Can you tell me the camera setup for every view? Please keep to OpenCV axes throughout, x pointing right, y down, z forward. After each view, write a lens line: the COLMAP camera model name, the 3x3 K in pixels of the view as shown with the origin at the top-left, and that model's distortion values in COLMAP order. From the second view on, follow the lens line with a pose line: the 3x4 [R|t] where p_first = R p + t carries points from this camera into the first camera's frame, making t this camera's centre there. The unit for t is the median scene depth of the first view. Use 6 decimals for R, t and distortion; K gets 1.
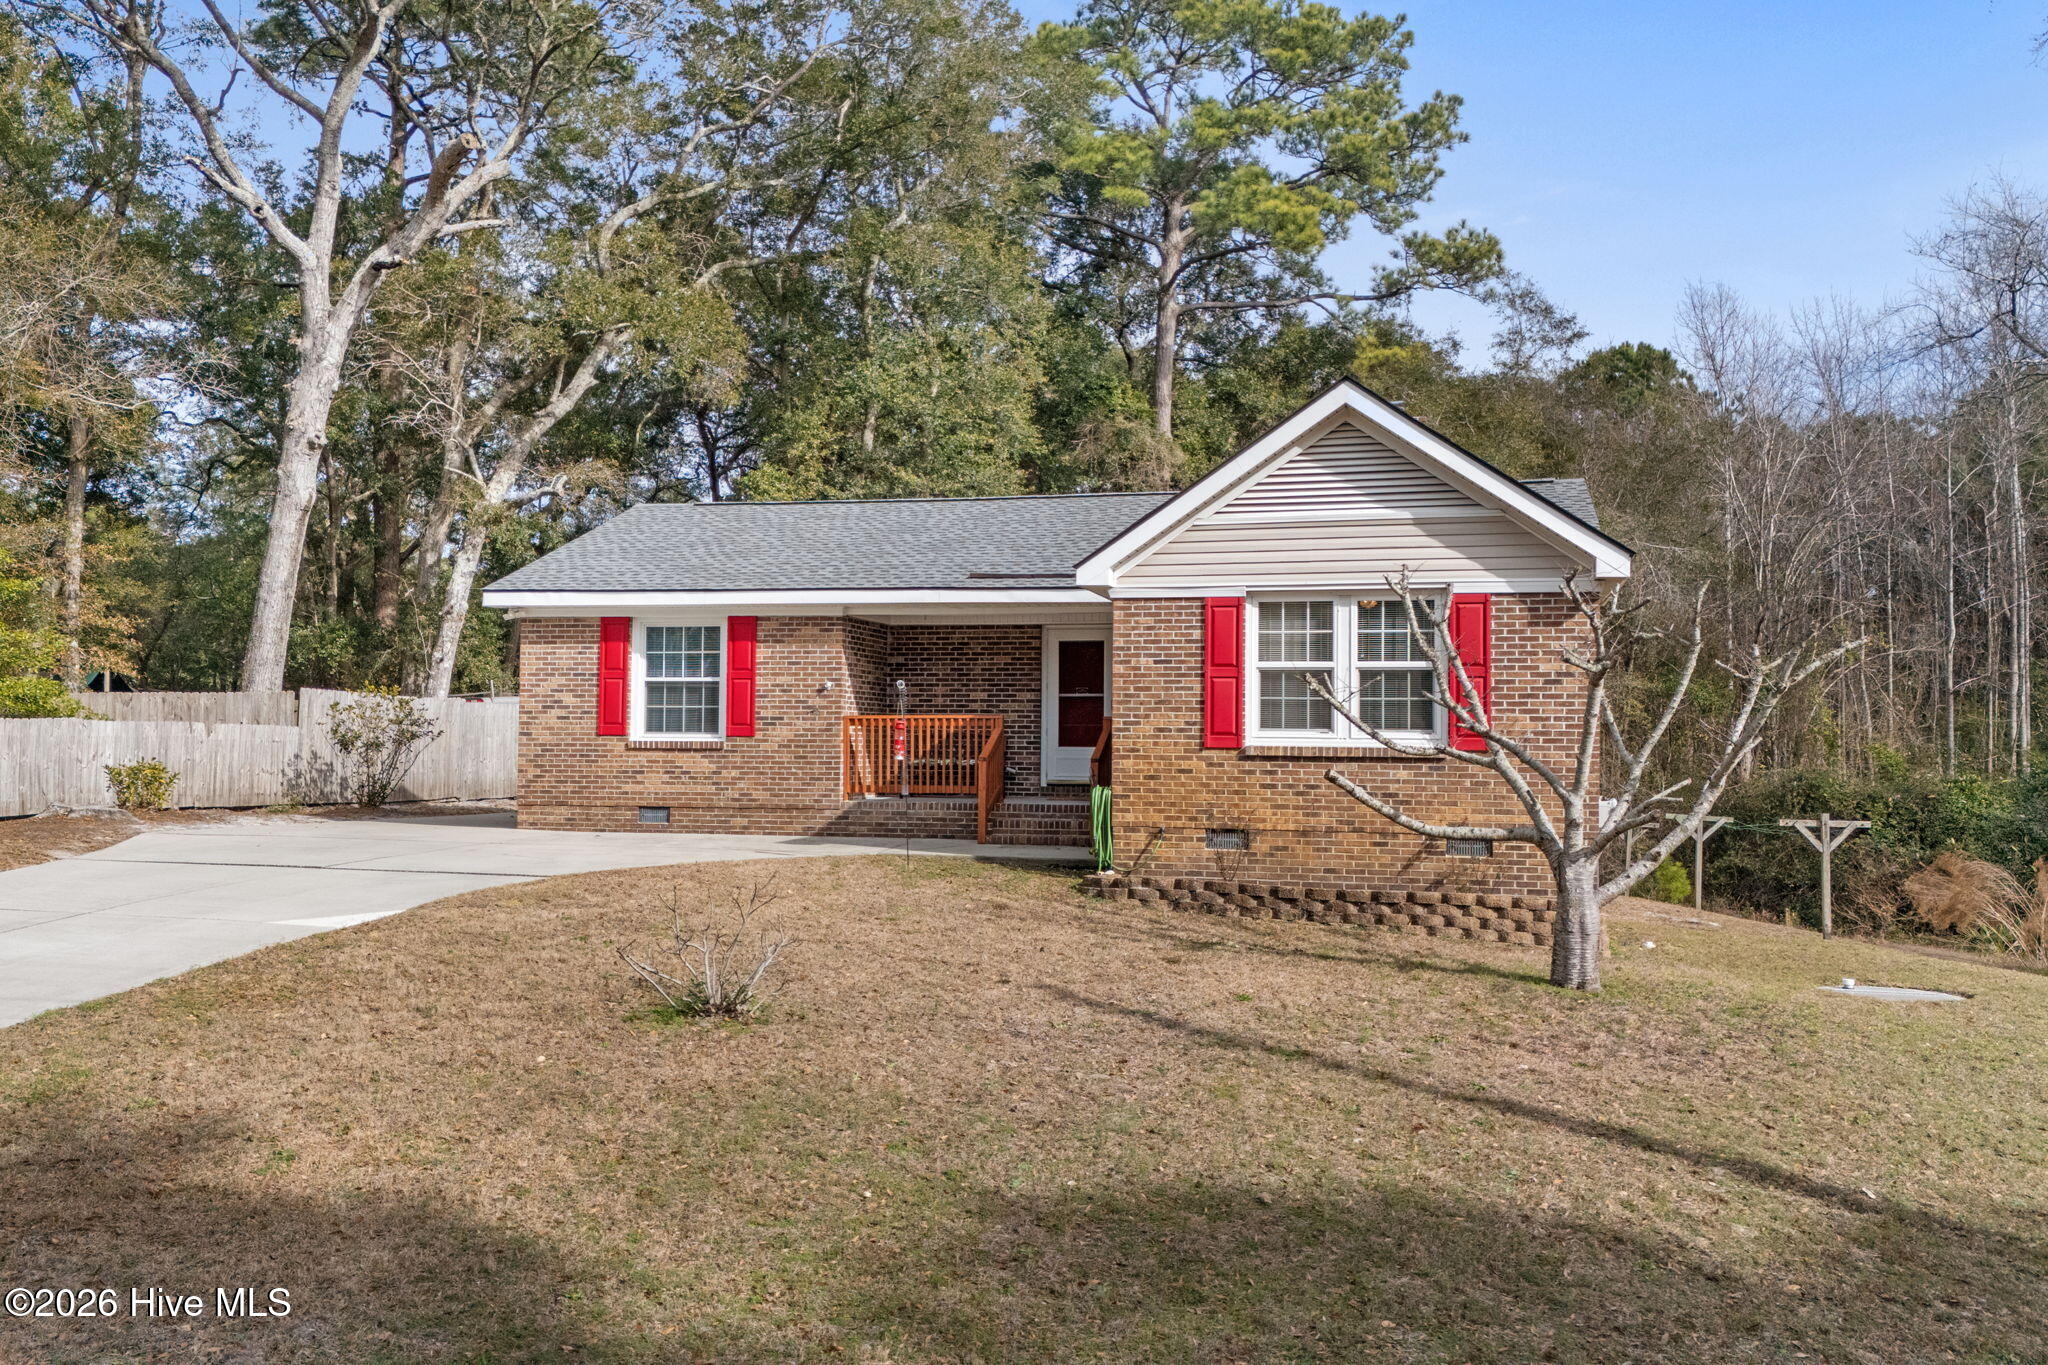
lens RADIAL K [[1737.4, 0, 1009.4], [0, 1737.4, 583.7], [0, 0, 1]] dist [0.029848, -0.000087]
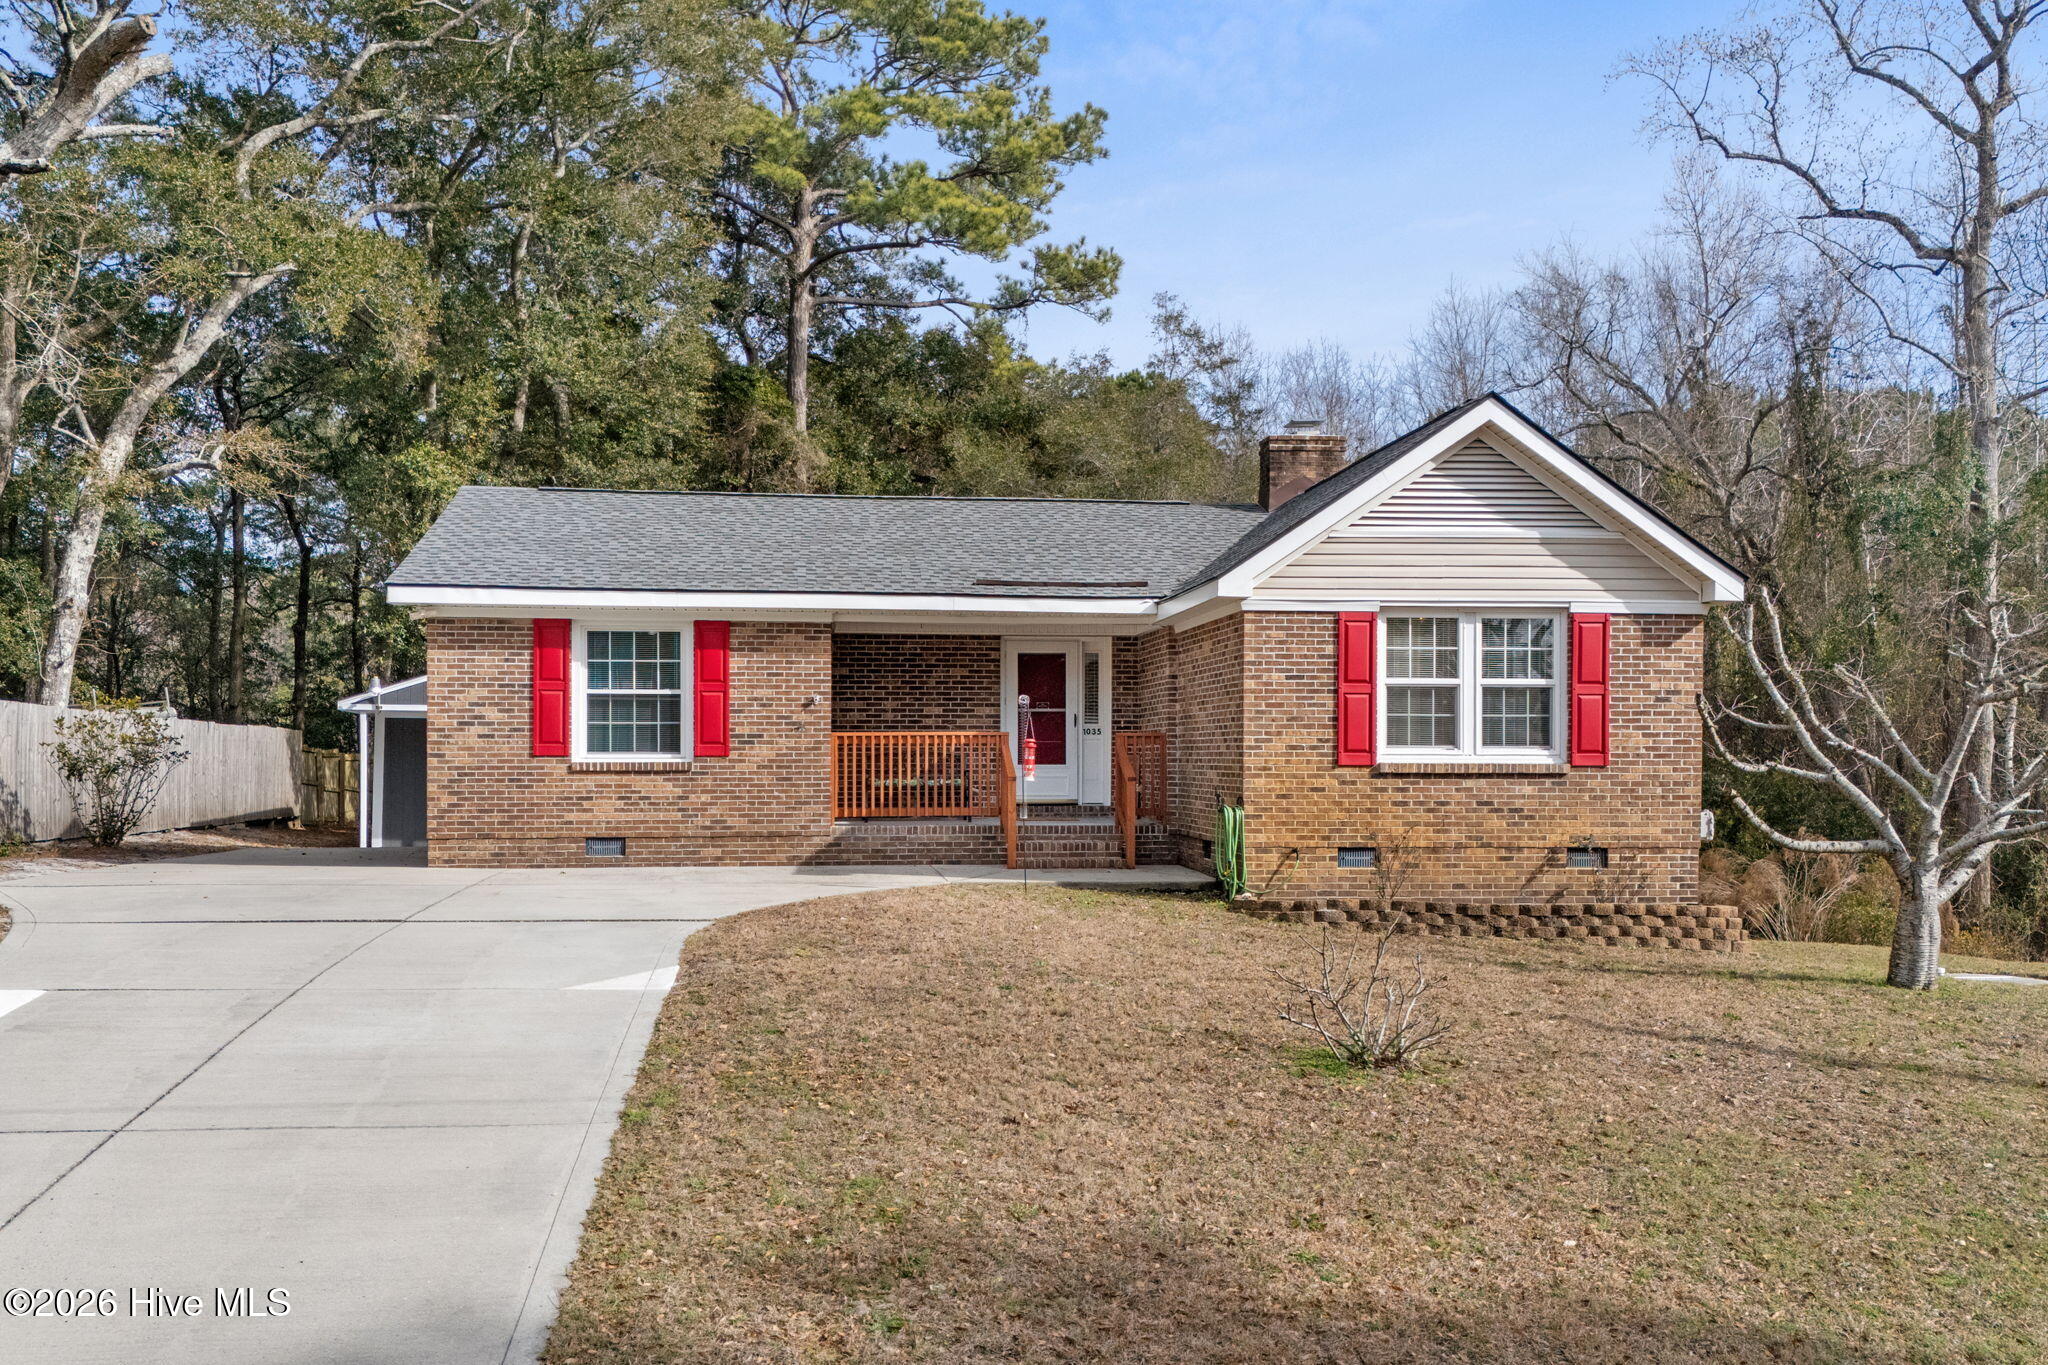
lens RADIAL K [[1774.2, 0, 1024.0], [0, 1774.2, 682.5], [0, 0, 1]] dist [0.038386, -0.018864]
pose [[0.940197, 0.006793, 0.340565, -0.392713], [-0.023862, 0.998658, 0.045957, 0.005900], [-0.339796, -0.051335, 0.939097, 0.121869]]
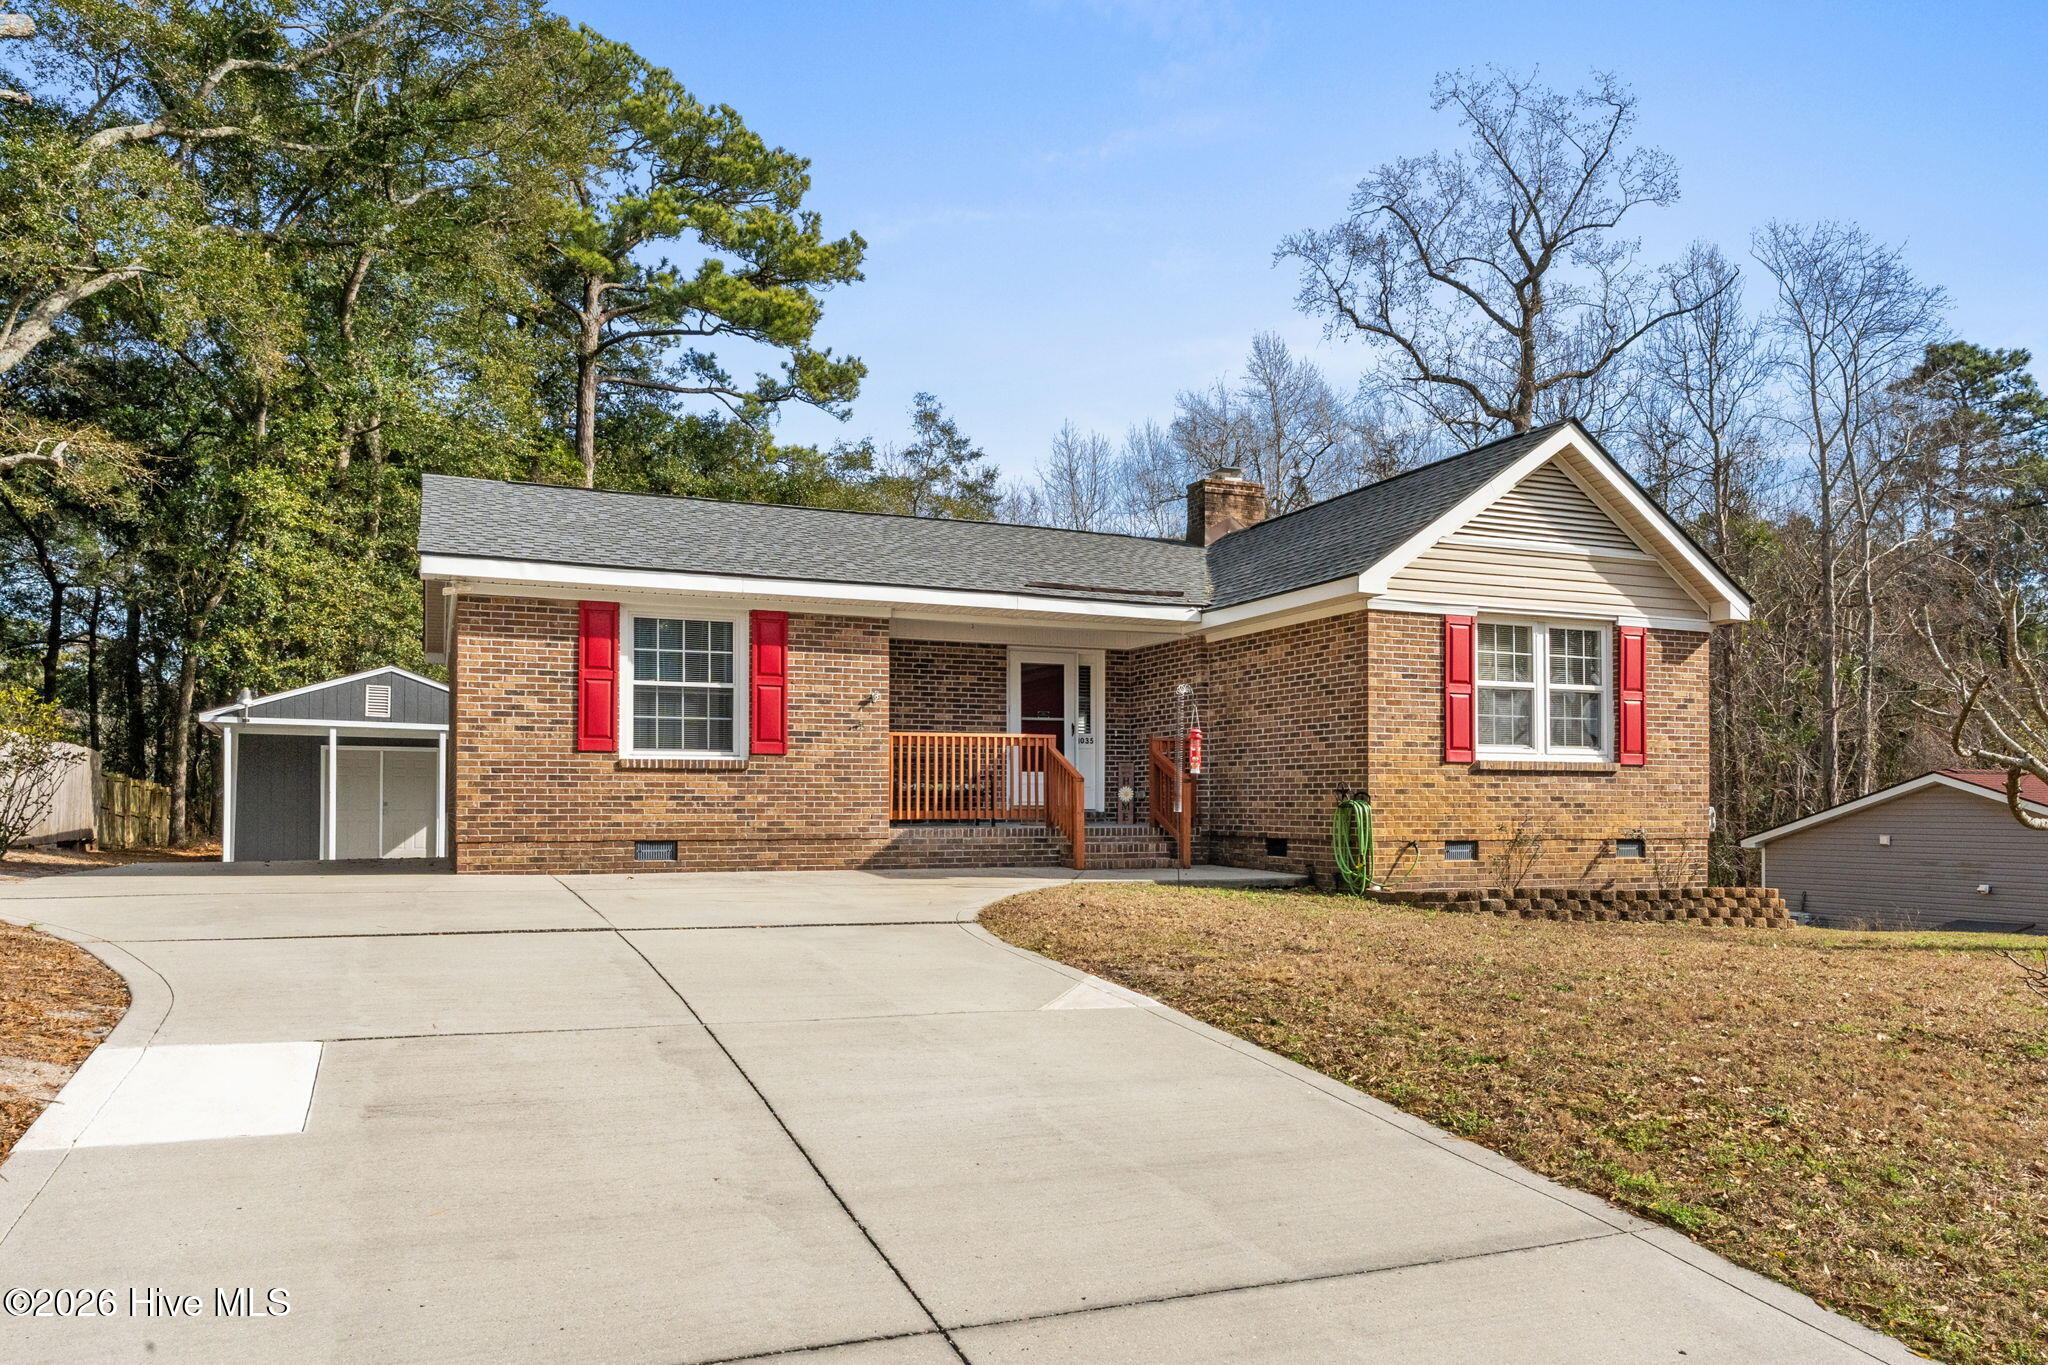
lens RADIAL K [[1383.4, 0, 1047.8], [0, 1383.4, 727.3], [0, 0, 1]] dist [-0.077186, 0.117223]
pose [[0.805829, 0.024895, 0.591625, -0.549558], [-0.048411, 0.998541, 0.023921, 0.065605], [-0.590166, -0.047917, 0.805859, 0.485741]]
